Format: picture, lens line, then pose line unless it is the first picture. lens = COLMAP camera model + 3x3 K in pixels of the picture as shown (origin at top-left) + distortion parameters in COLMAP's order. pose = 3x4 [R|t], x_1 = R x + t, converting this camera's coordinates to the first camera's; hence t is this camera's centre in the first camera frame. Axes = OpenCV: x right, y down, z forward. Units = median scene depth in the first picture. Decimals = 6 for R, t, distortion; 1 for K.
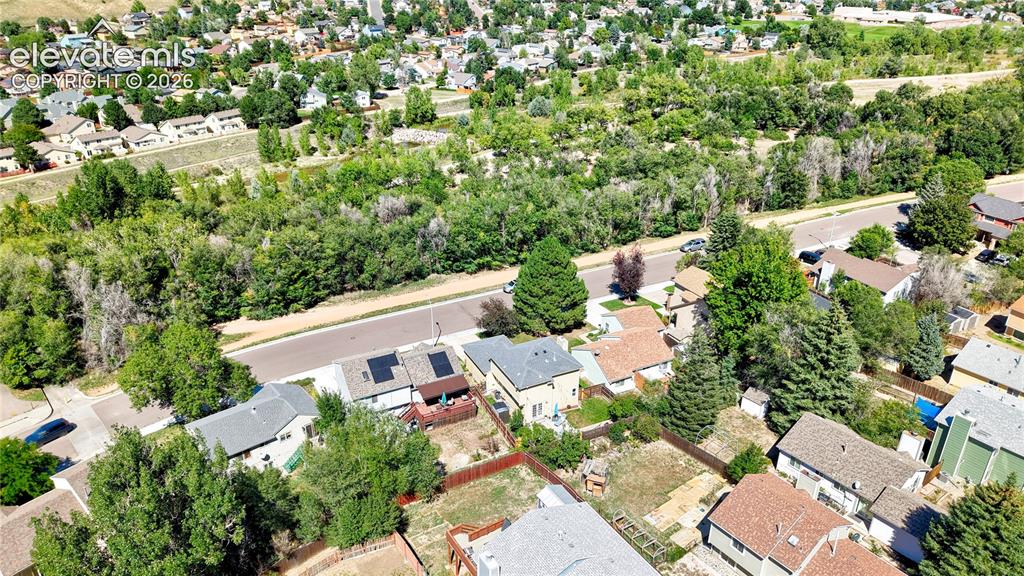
lens RADIAL K [[681.5, 0, 509.9], [0, 681.5, 287.7], [0, 0, 1]] dist [0.023144, -0.022828]
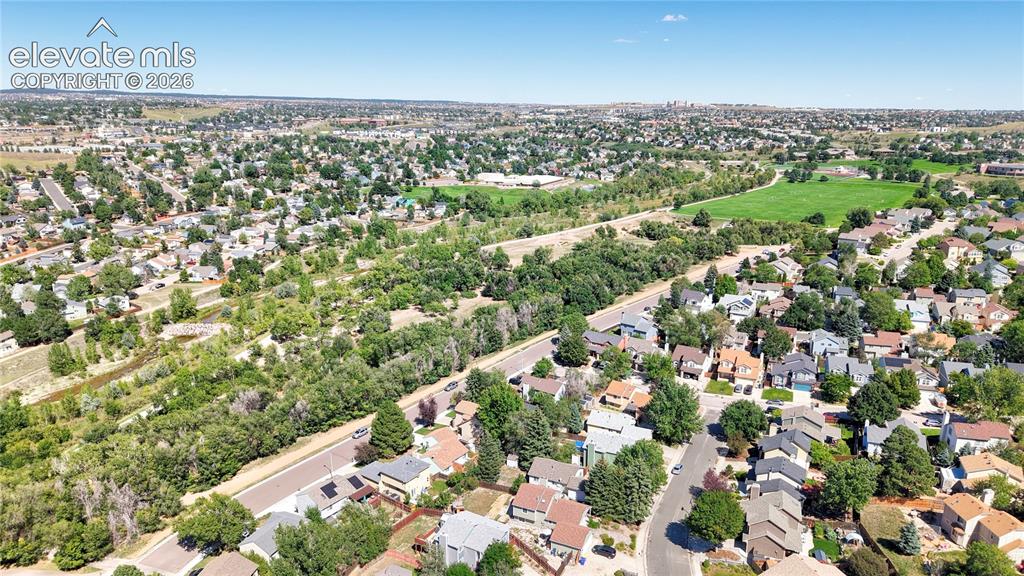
lens RADIAL K [[681.5, 0, 509.4], [0, 681.5, 278.2], [0, 0, 1]] dist [0.023144, -0.022828]
pose [[0.890029, -0.116666, 0.440724, -0.256538], [0.201298, 0.967932, -0.150290, -0.031791], [-0.409057, 0.222479, 0.884972, -0.494441]]
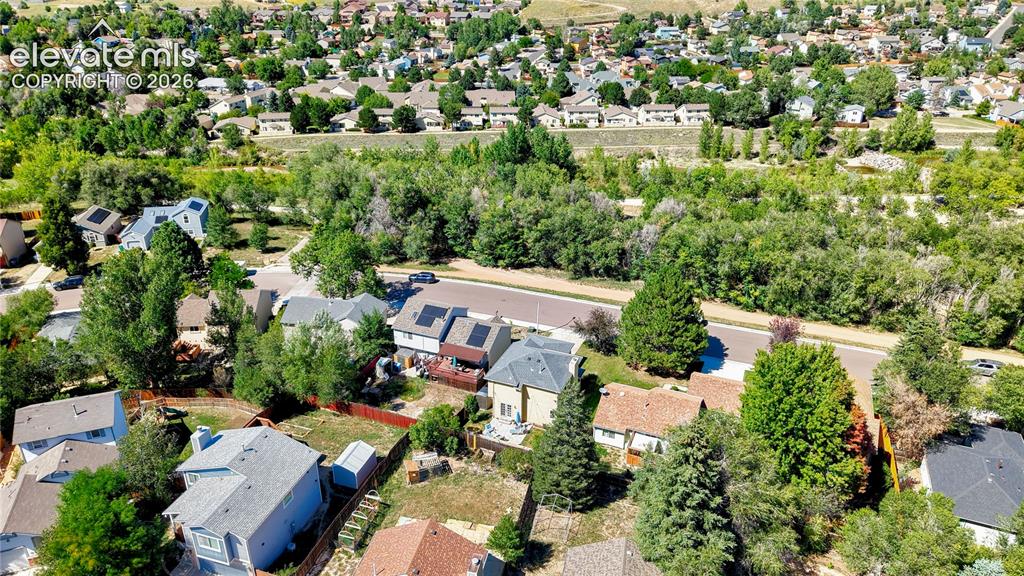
lens RADIAL K [[681.5, 0, 512.5], [0, 681.5, 290.2], [0, 0, 1]] dist [0.023144, -0.022828]
pose [[0.651208, 0.325200, -0.685692, 0.340790], [-0.325633, 0.935867, 0.134593, -0.061175], [0.685486, 0.135636, 0.715340, 0.139462]]
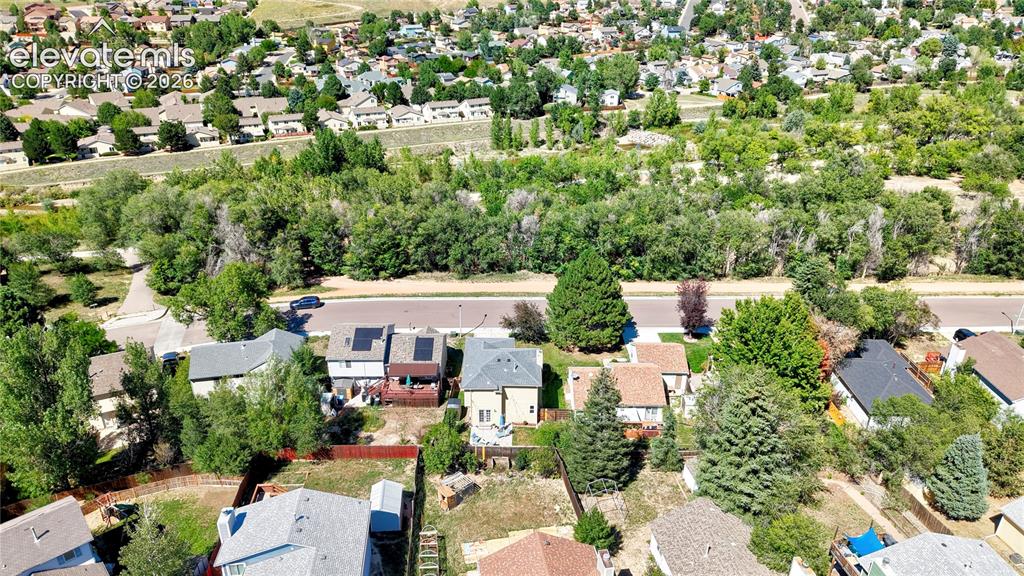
lens RADIAL K [[681.5, 0, 511.8], [0, 681.5, 289.1], [0, 0, 1]] dist [0.023144, -0.022828]
pose [[0.890688, 0.194698, -0.410813, 0.225184], [-0.194567, 0.979964, 0.042597, -0.024731], [0.410876, 0.041990, 0.910724, 0.058685]]
